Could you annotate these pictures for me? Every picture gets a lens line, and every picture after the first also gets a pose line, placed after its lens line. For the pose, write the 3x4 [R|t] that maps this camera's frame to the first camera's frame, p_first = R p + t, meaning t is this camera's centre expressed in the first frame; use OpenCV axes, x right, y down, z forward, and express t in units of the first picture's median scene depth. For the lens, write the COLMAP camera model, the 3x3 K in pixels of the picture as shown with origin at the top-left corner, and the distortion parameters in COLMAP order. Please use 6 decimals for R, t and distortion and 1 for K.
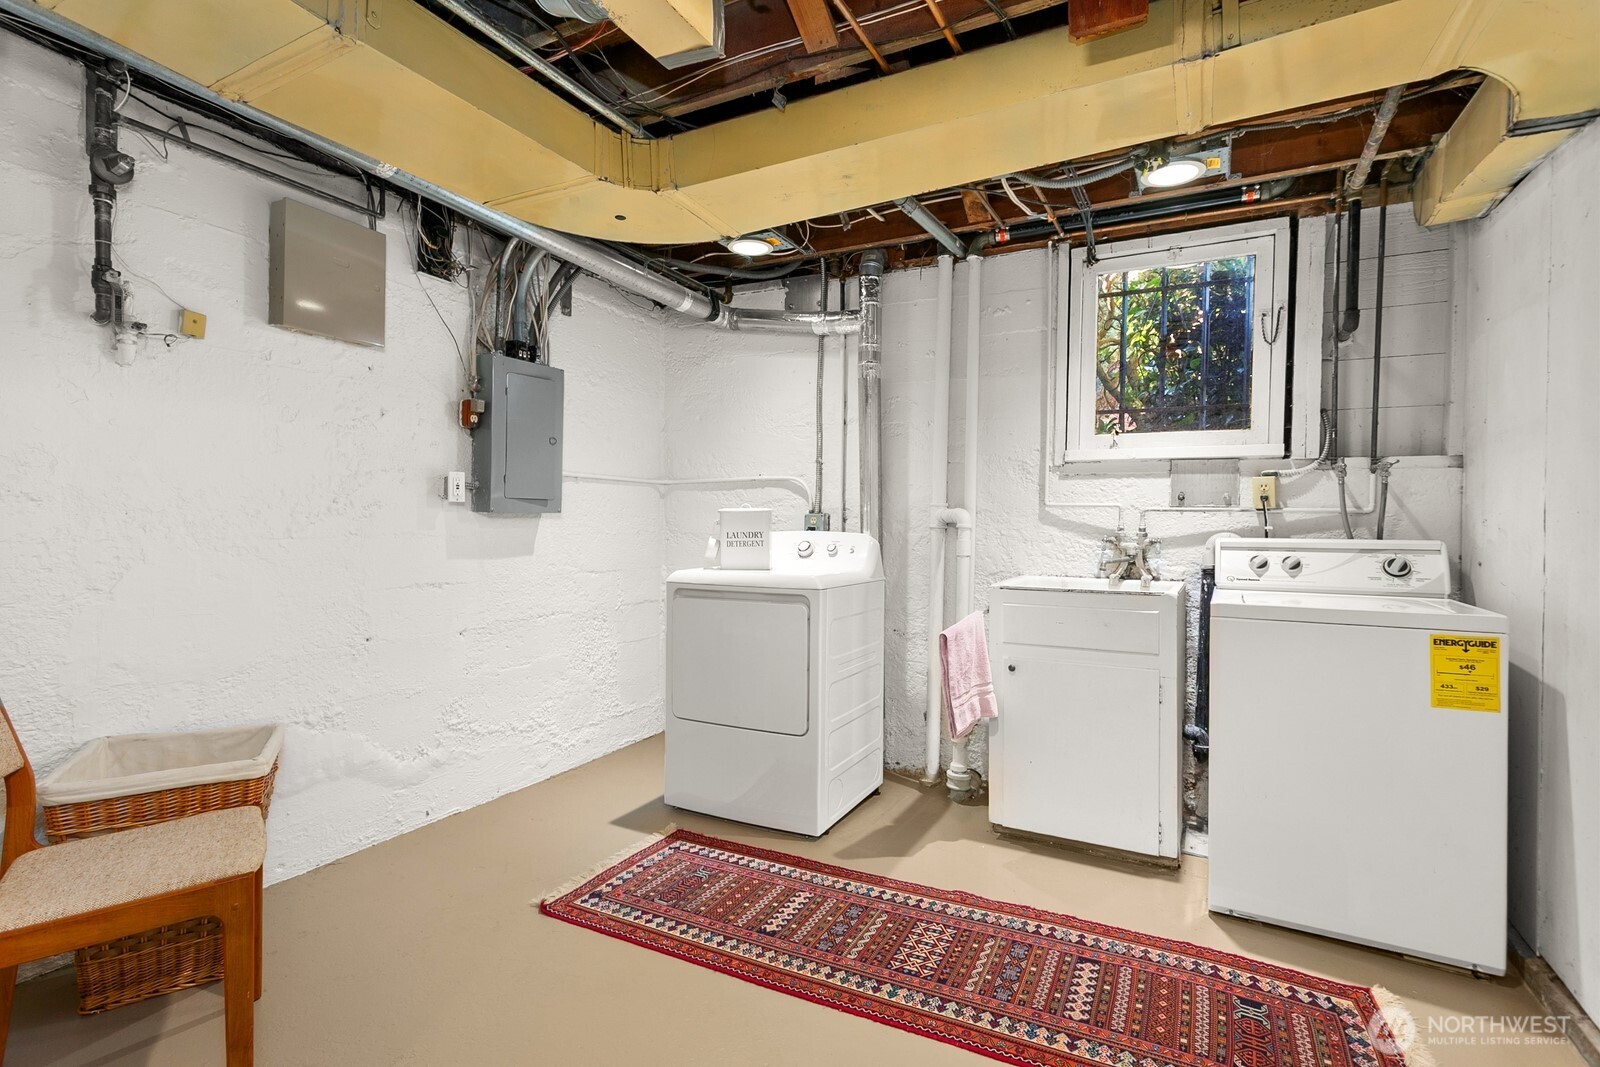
lens RADIAL K [[770.8, 0, 804.8], [0, 770.8, 536.4], [0, 0, 1]] dist [0.003376, 0.001152]
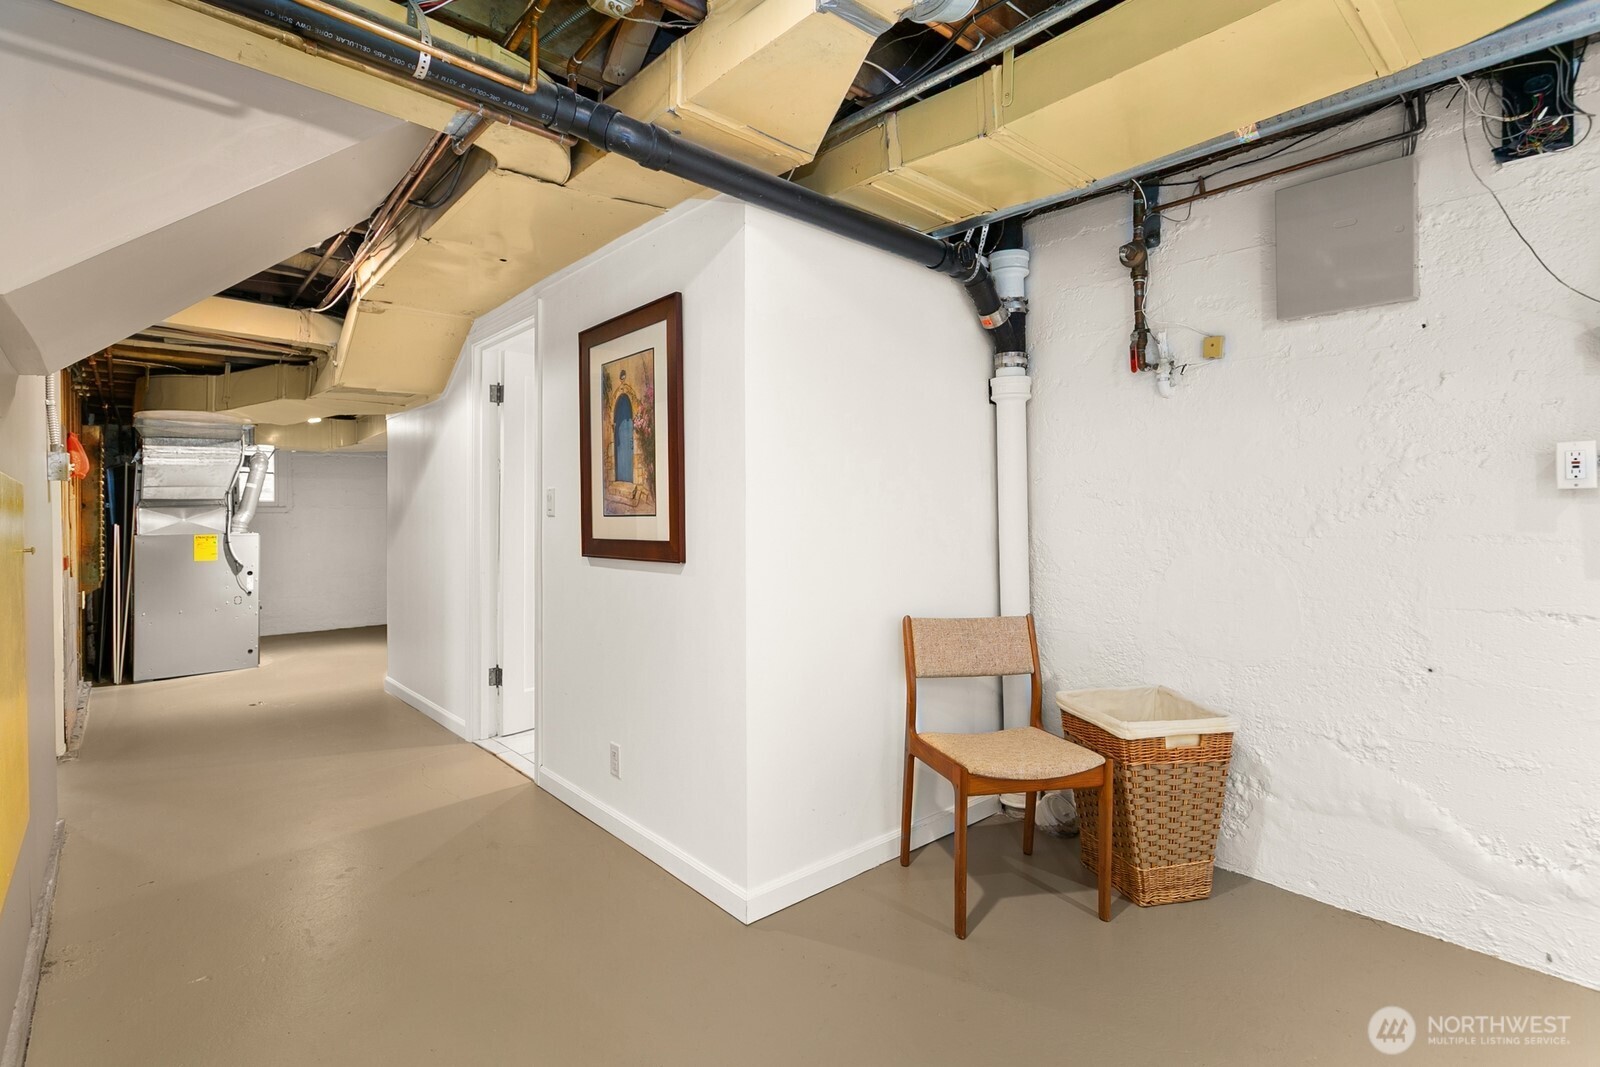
lens RADIAL K [[770.8, 0, 805.8], [0, 770.8, 520.5], [0, 0, 1]] dist [0.003376, 0.001152]
pose [[-0.358870, -0.001119, -0.933387, 0.442329], [-0.018604, 0.999809, 0.005954, -0.012229], [0.933202, 0.019502, -0.358823, 0.769176]]
